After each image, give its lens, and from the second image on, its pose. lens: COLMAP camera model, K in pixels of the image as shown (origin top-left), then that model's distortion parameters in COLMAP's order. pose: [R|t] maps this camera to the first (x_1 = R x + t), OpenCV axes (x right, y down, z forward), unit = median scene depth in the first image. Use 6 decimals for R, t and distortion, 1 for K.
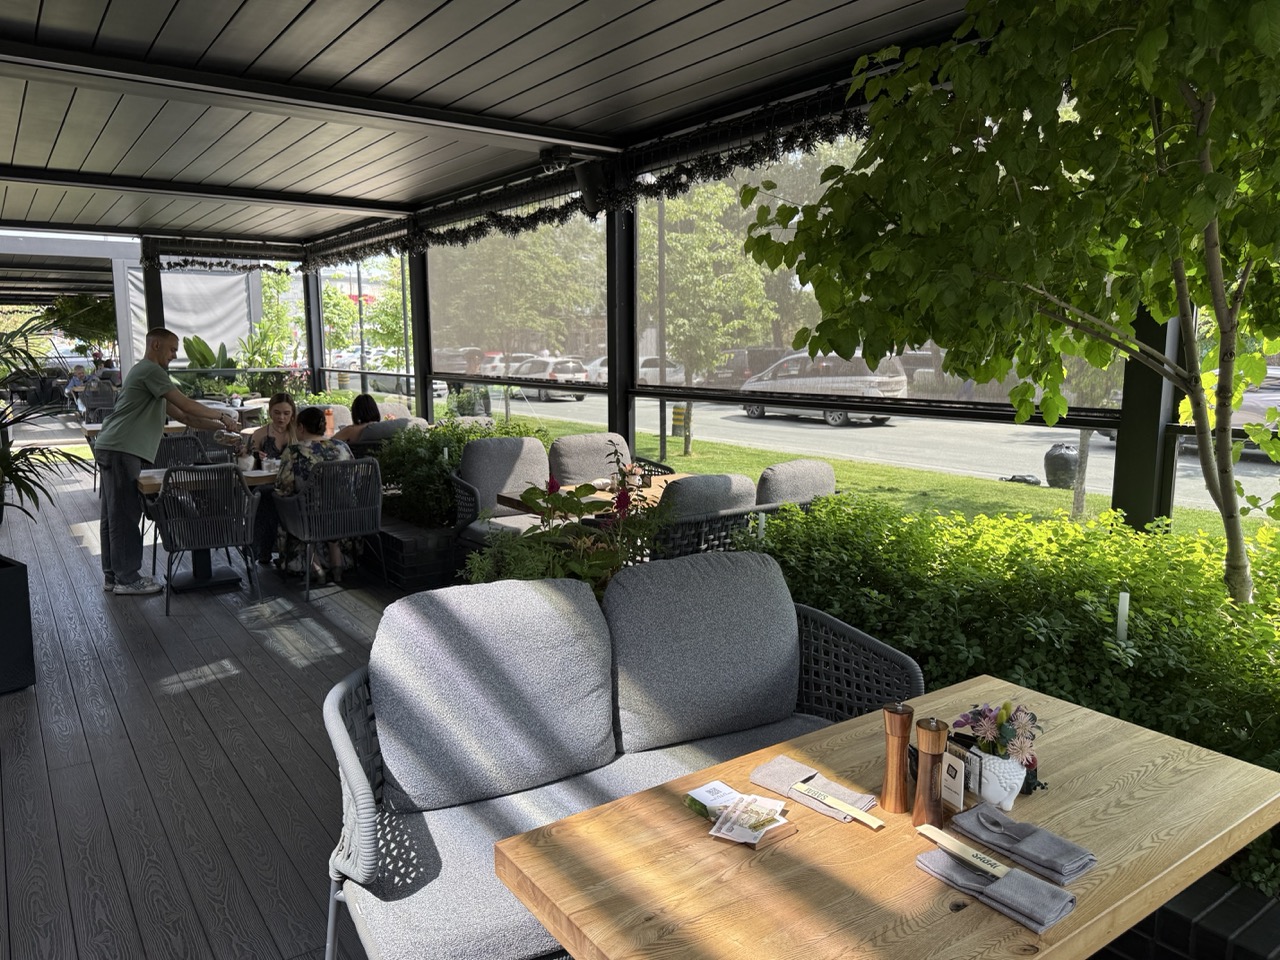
lens RADIAL K [[885.1, 0, 642.0], [0, 885.1, 481.6], [0, 0, 1]] dist [0.124786, -0.225031]
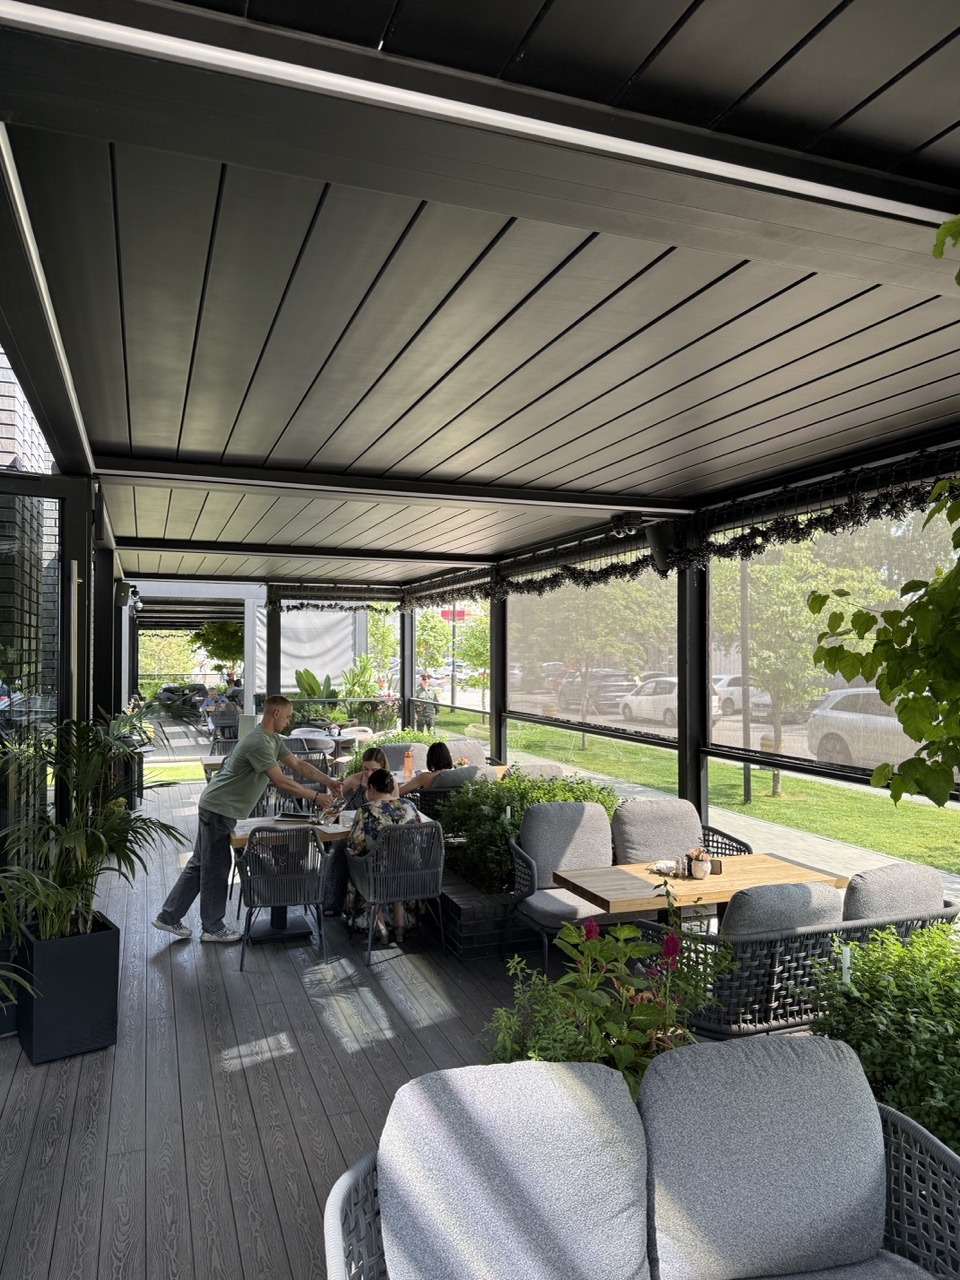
lens RADIAL K [[886.5, 0, 482.1], [0, 886.5, 645.3], [0, 0, 1]] dist [0.099833, -0.144283]
pose [[0.963027, -0.000430, -0.269404, 0.018618], [-0.042576, 0.987189, -0.153770, -0.062904], [0.266019, 0.159555, 0.950671, 0.019180]]
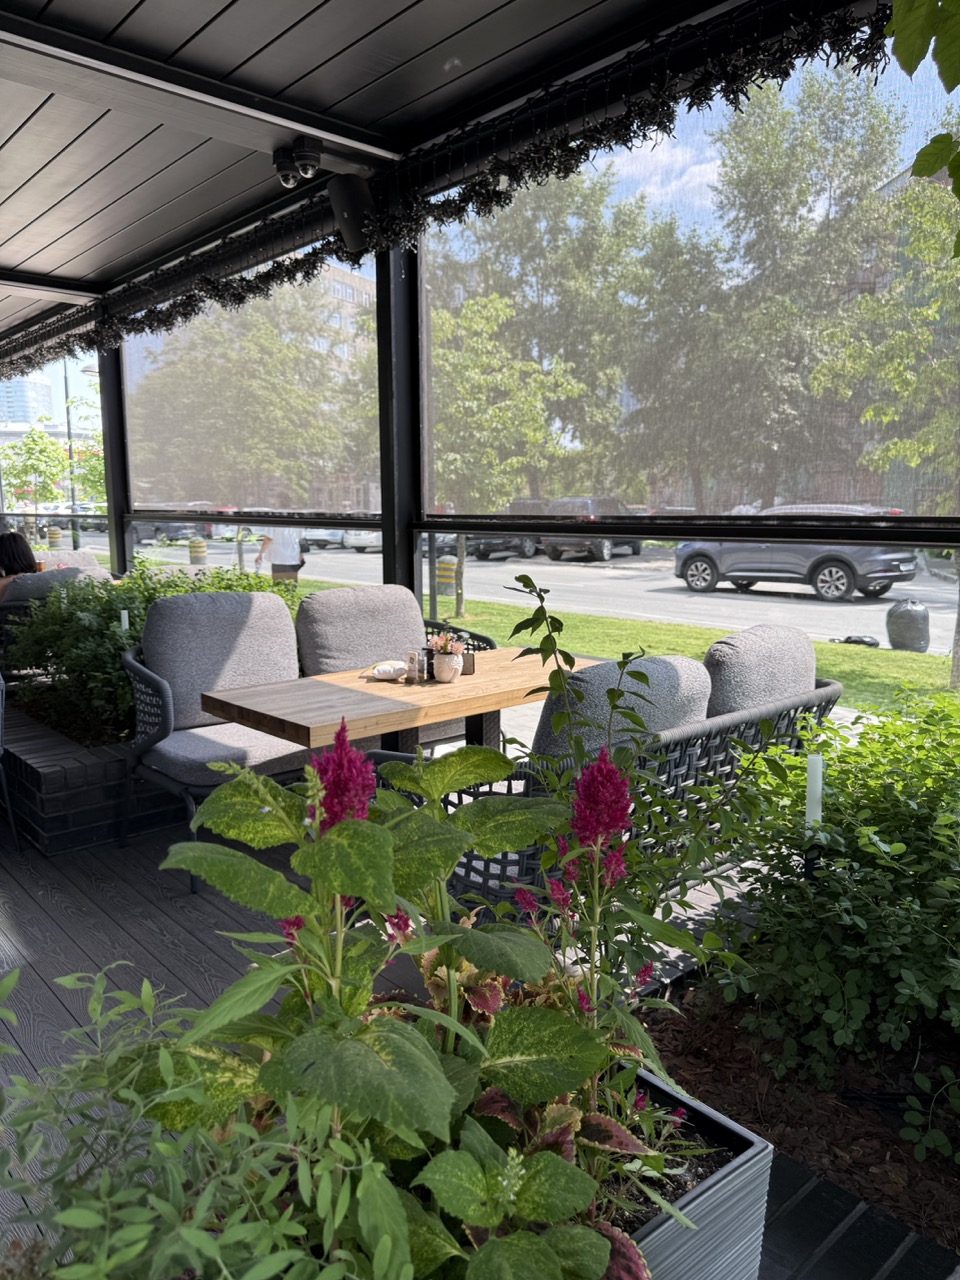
lens RADIAL K [[886.5, 0, 482.1], [0, 886.5, 645.3], [0, 0, 1]] dist [0.099833, -0.144283]
pose [[0.994262, -0.015656, 0.105824, -0.040062], [0.015328, 0.999875, 0.003918, -0.012754], [-0.105872, -0.002273, 0.994377, 0.354481]]
